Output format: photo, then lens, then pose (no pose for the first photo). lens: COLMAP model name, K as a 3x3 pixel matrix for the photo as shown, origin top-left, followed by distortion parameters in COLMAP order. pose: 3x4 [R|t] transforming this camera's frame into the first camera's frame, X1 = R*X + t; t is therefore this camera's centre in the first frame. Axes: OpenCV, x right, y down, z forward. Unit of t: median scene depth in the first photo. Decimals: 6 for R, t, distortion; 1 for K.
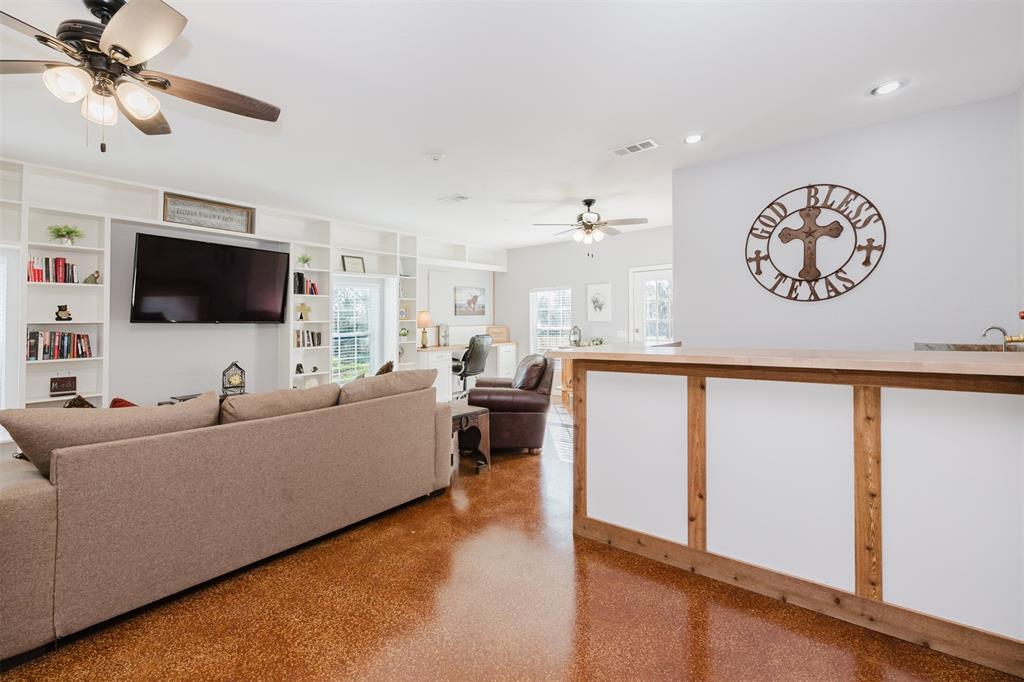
lens RADIAL K [[438.0, 0, 507.8], [0, 438.0, 308.2], [0, 0, 1]] dist [0.005651, -0.000037]
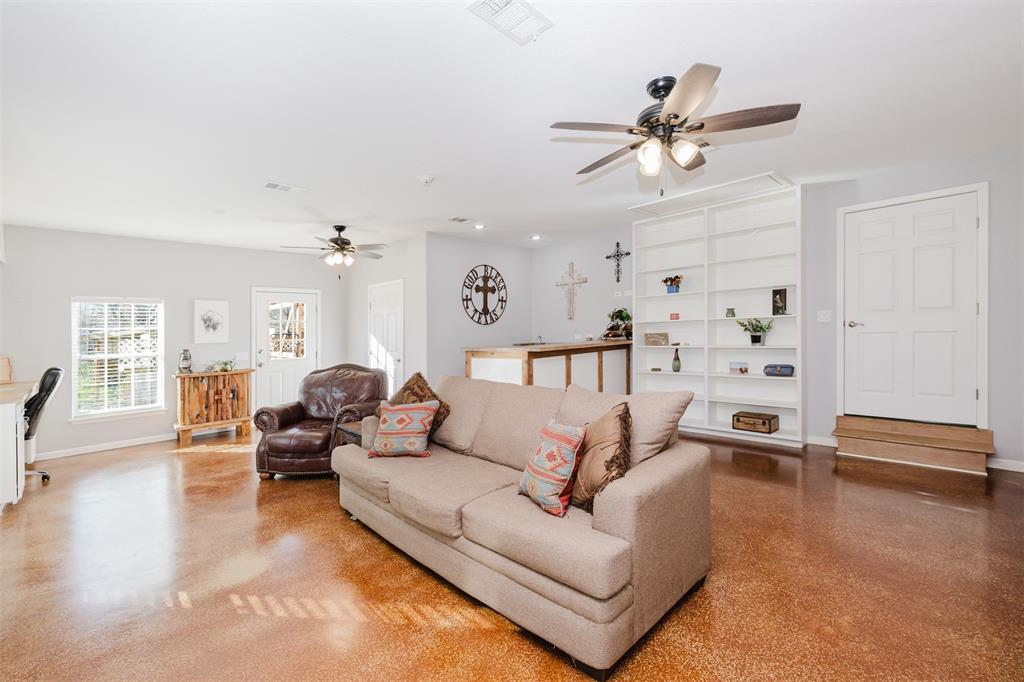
lens RADIAL K [[438.0, 0, 510.6], [0, 438.0, 339.3], [0, 0, 1]] dist [0.005651, -0.000037]
pose [[0.115608, -0.003007, 0.993290, -1.204416], [0.001567, 0.999995, 0.002845, 0.042884], [-0.993294, 0.001228, 0.115612, 0.654201]]
